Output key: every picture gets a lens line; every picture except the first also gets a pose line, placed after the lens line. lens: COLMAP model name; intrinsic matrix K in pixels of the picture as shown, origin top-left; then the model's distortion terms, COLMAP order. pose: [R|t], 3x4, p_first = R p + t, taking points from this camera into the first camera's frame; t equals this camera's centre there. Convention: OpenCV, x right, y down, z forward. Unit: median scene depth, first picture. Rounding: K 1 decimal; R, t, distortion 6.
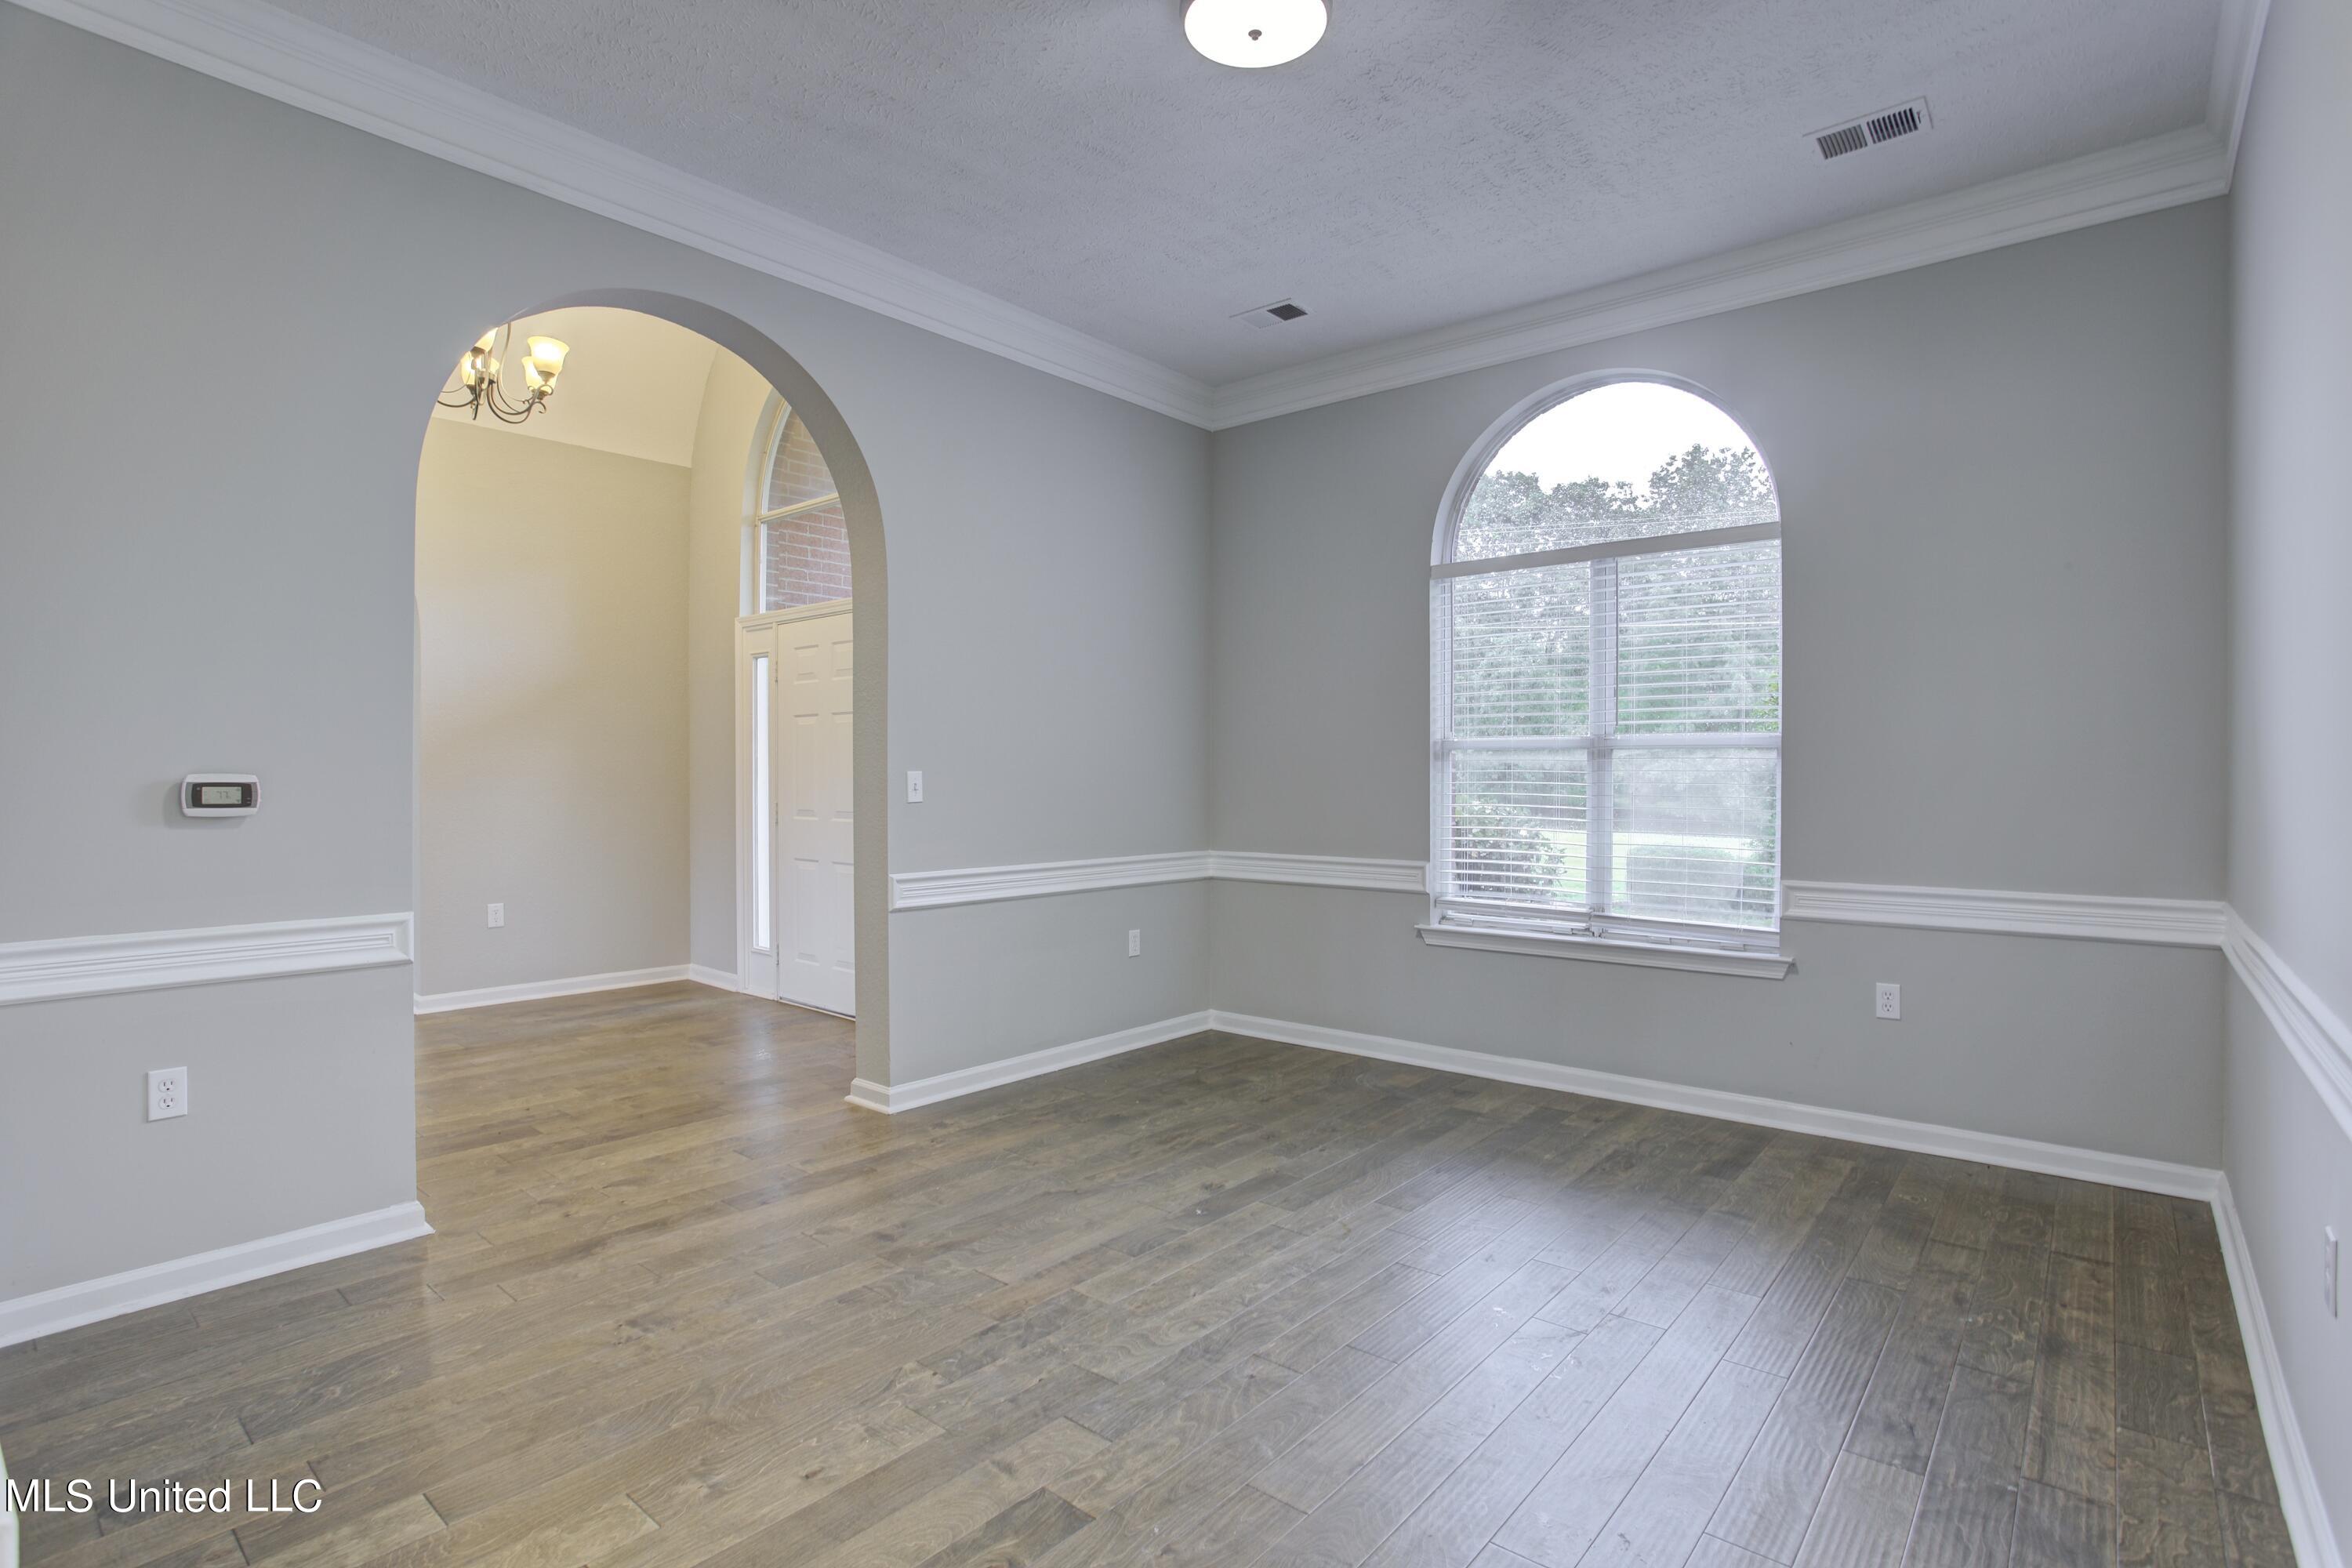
lens RADIAL K [[1128.3, 0, 1186.1], [0, 1128.3, 781.5], [0, 0, 1]] dist [-0.046429, 0.005660]
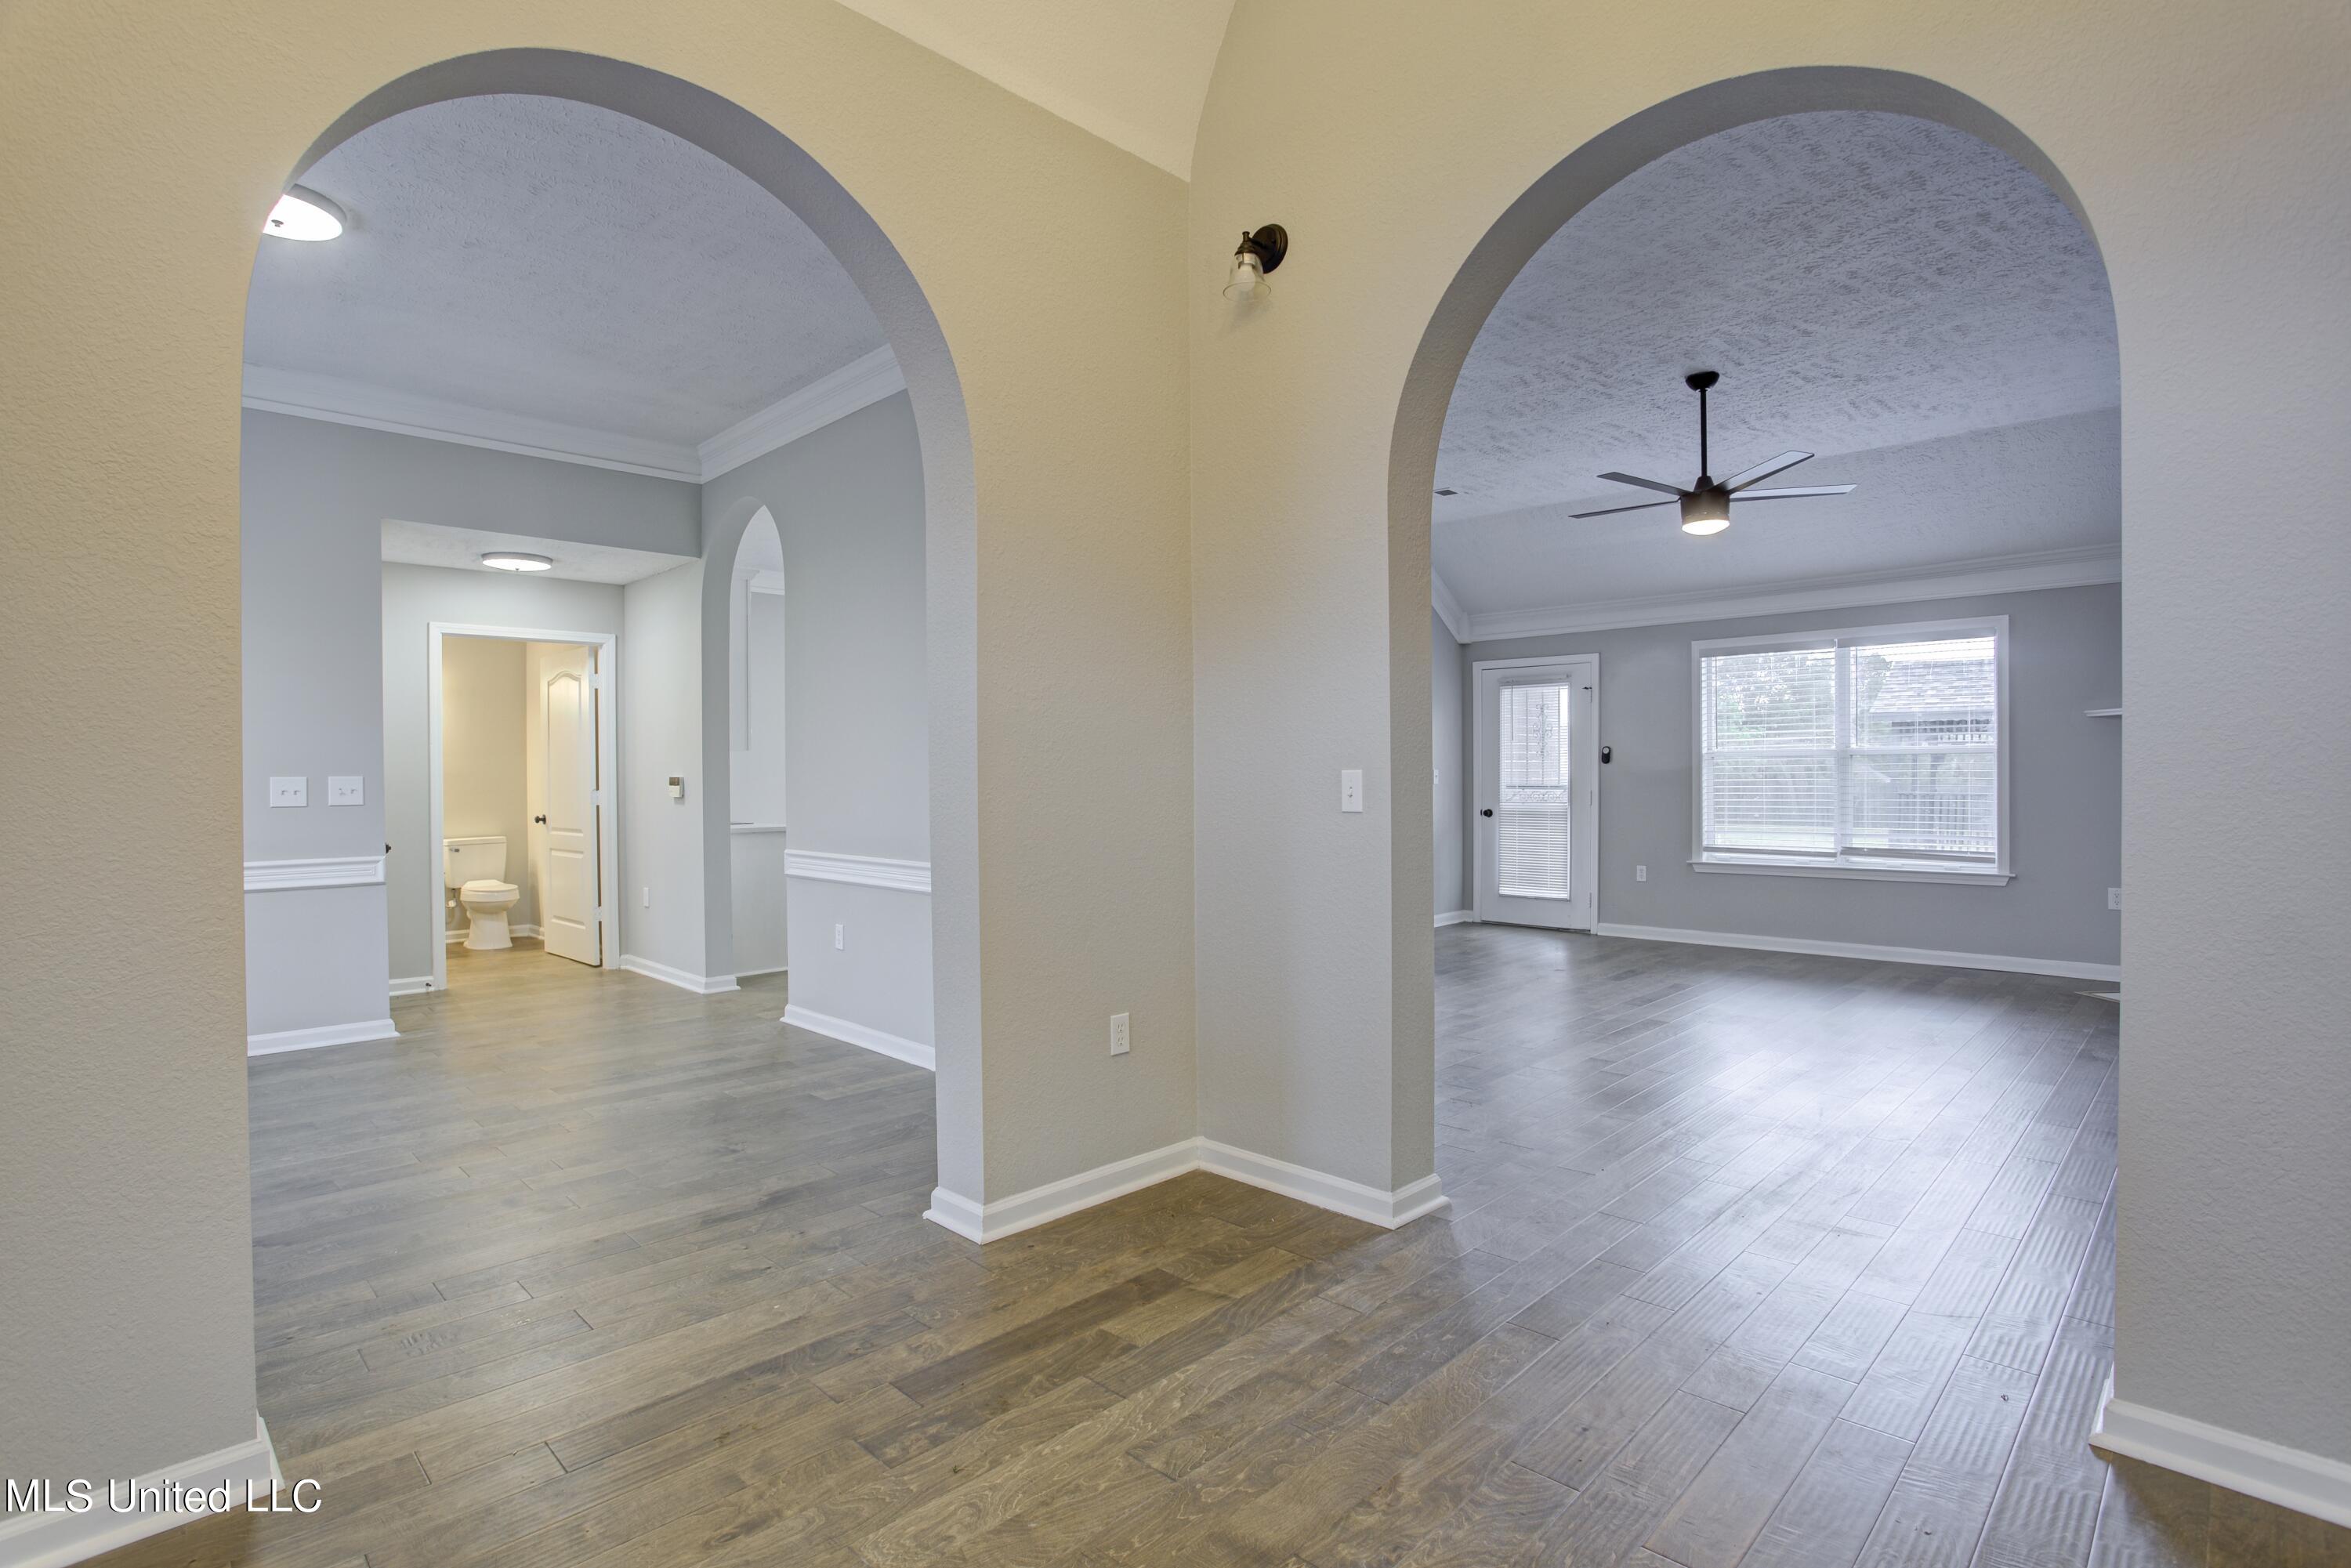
lens RADIAL K [[1127.8, 0, 1180.5], [0, 1127.8, 784.6], [0, 0, 1]] dist [-0.046429, 0.005660]
pose [[-0.996927, 0.010173, 0.077668, -0.930556], [0.010751, 0.999918, 0.007024, 0.002427], [-0.077590, 0.007837, -0.996955, 1.862621]]
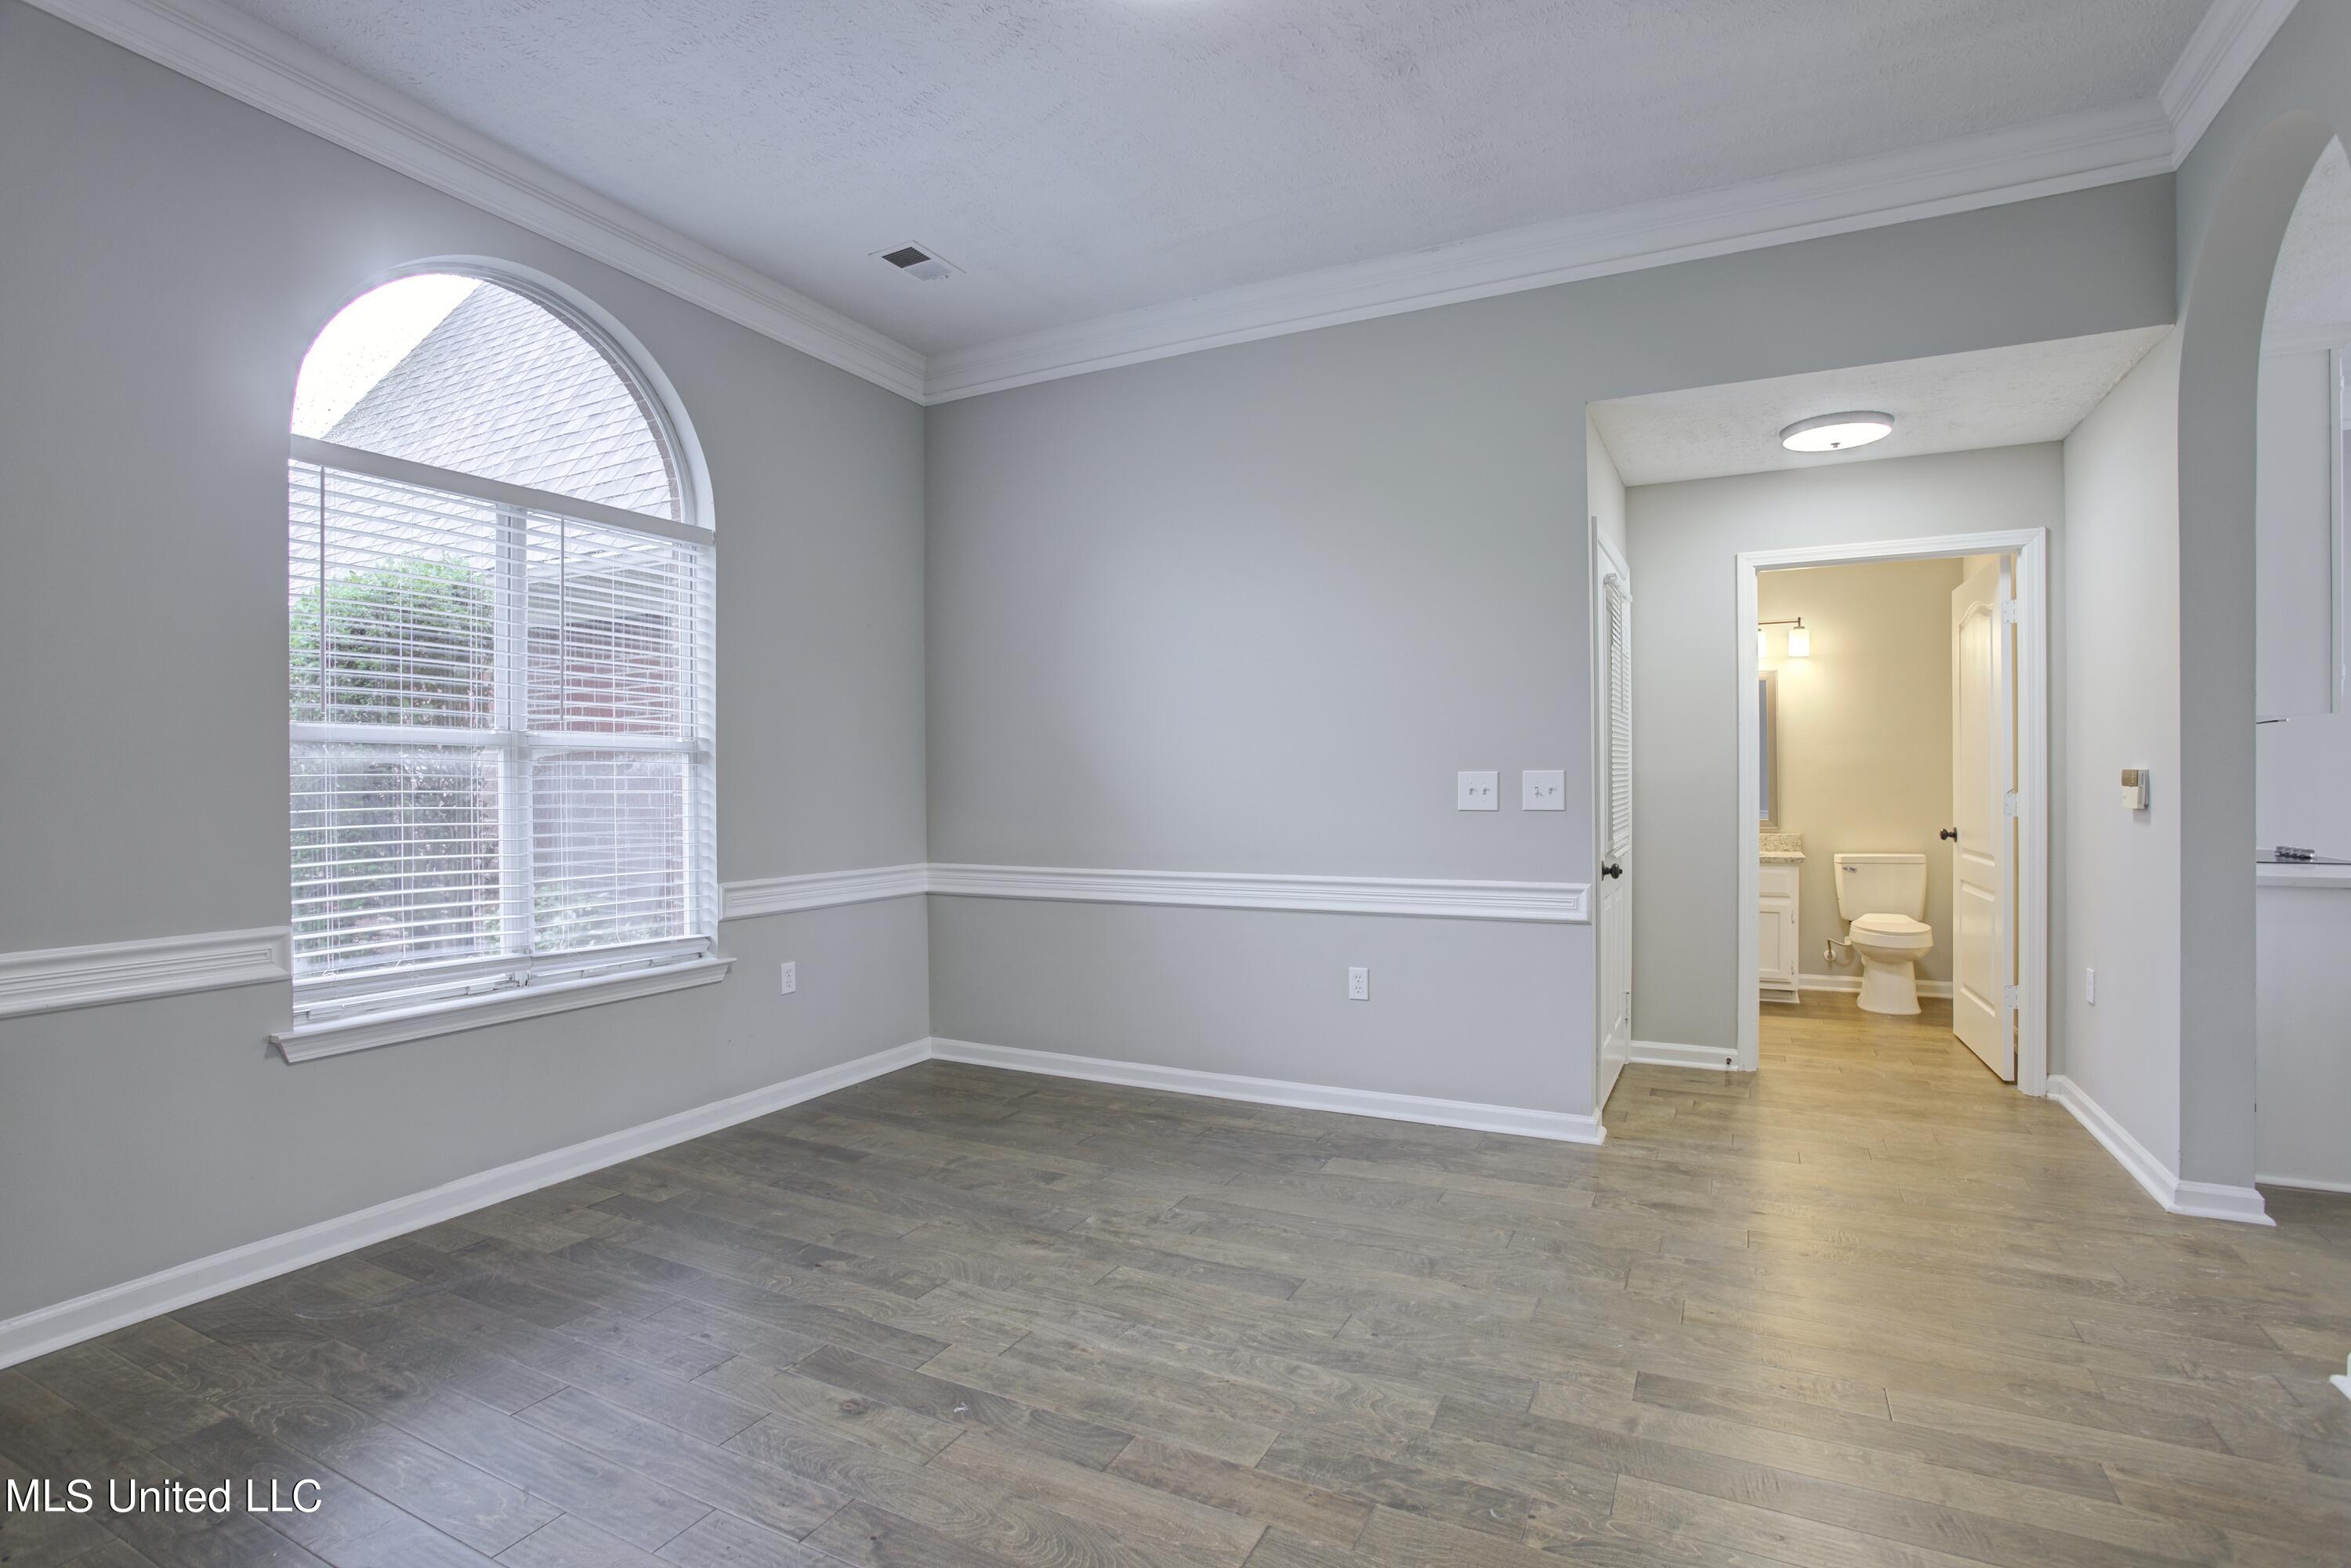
lens RADIAL K [[1127.8, 0, 1137.6], [0, 1127.8, 790.9], [0, 0, 1]] dist [-0.046429, 0.005660]
pose [[-0.198672, -0.003076, 0.980061, -0.670535], [0.007857, 0.999958, 0.004731, 0.001335], [-0.980035, 0.008640, -0.198640, 1.013086]]
